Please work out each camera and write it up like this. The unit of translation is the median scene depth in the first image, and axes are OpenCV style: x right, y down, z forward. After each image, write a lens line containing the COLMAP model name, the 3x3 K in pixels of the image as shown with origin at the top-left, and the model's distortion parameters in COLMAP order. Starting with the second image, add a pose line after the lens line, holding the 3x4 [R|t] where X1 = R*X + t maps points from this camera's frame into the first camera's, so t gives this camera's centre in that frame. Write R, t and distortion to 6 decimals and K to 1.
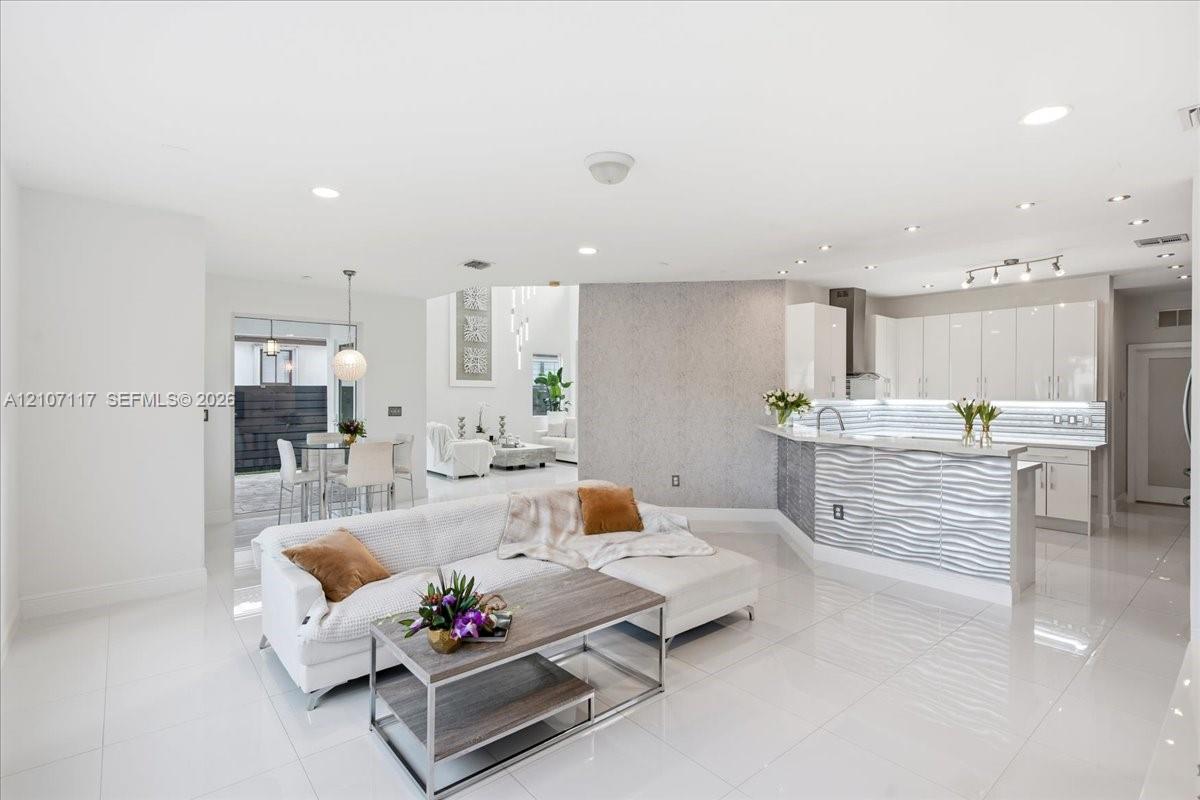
lens RADIAL K [[569.5, 0, 599.0], [0, 569.5, 397.4], [0, 0, 1]] dist [-0.001686, 0.001455]
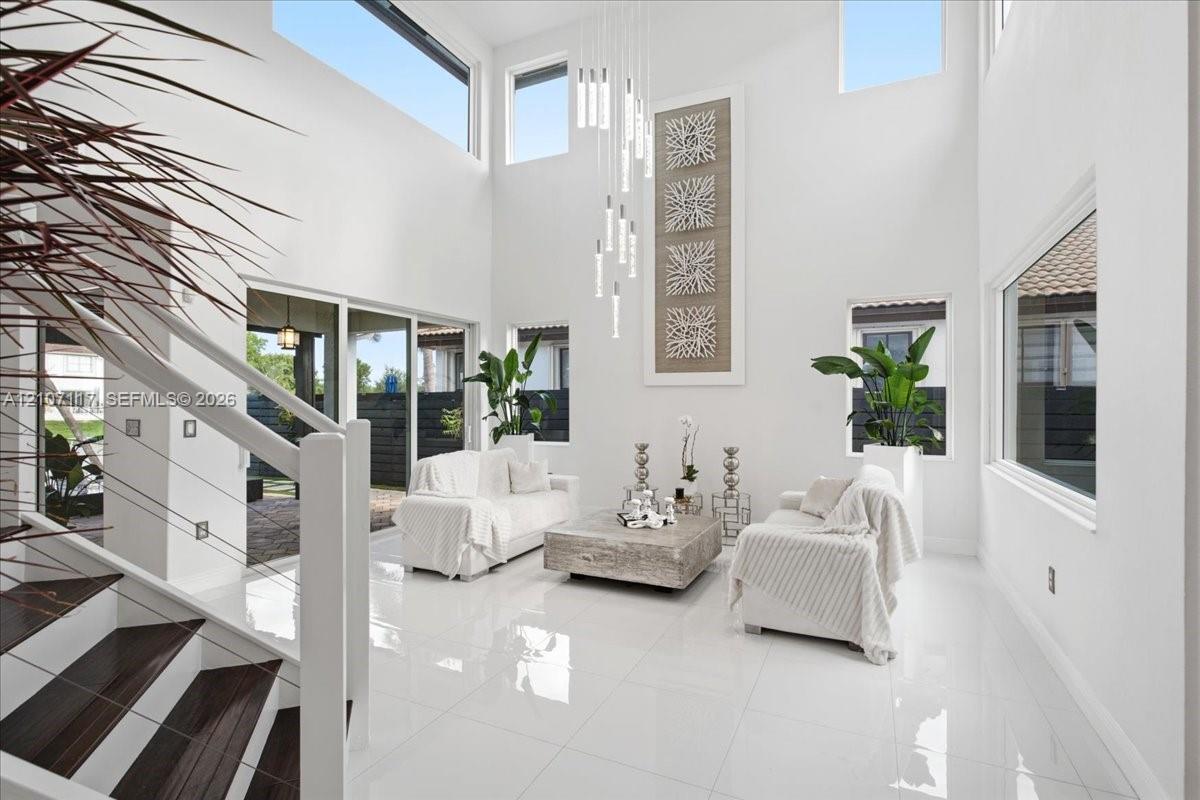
lens RADIAL K [[569.5, 0, 599.0], [0, 569.5, 397.4], [0, 0, 1]] dist [-0.001686, 0.001455]
pose [[0.408052, -0.006802, -0.912934, 0.200971], [-0.008142, 0.999905, -0.011089, -0.001595], [0.912923, 0.011958, 0.407958, 0.716056]]
